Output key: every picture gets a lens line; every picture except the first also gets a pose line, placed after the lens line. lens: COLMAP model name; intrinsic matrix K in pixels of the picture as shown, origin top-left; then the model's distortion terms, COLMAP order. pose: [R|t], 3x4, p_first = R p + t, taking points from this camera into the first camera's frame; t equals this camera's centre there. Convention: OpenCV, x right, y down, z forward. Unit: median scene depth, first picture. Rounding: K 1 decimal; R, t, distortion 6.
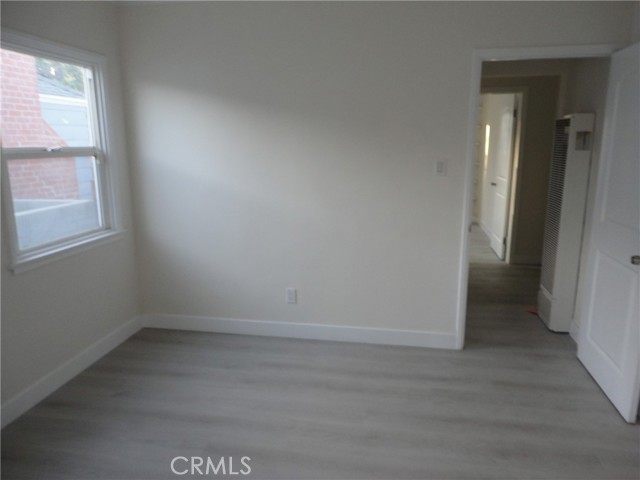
lens RADIAL K [[459.7, 0, 320.0], [0, 459.7, 240.0], [0, 0, 1]] dist [-0.001968, -0.000262]
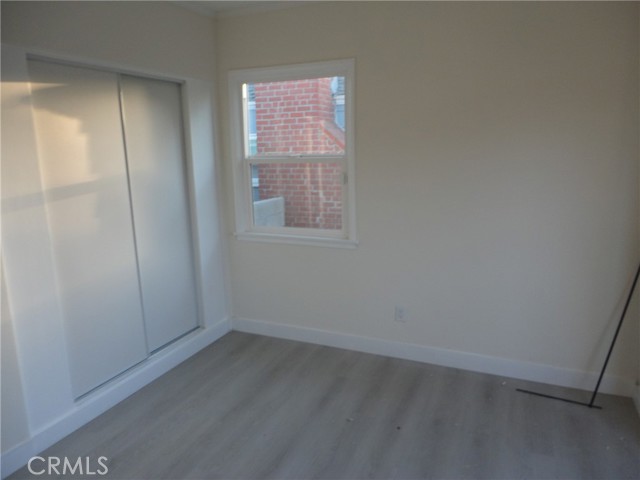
lens RADIAL K [[459.7, 0, 320.0], [0, 459.7, 240.0], [0, 0, 1]] dist [-0.001968, -0.000262]
pose [[-0.237855, 0.210921, -0.948123, 0.421296], [-0.179013, 0.949897, 0.256224, -0.296663], [0.954662, 0.230670, -0.188180, 1.325256]]
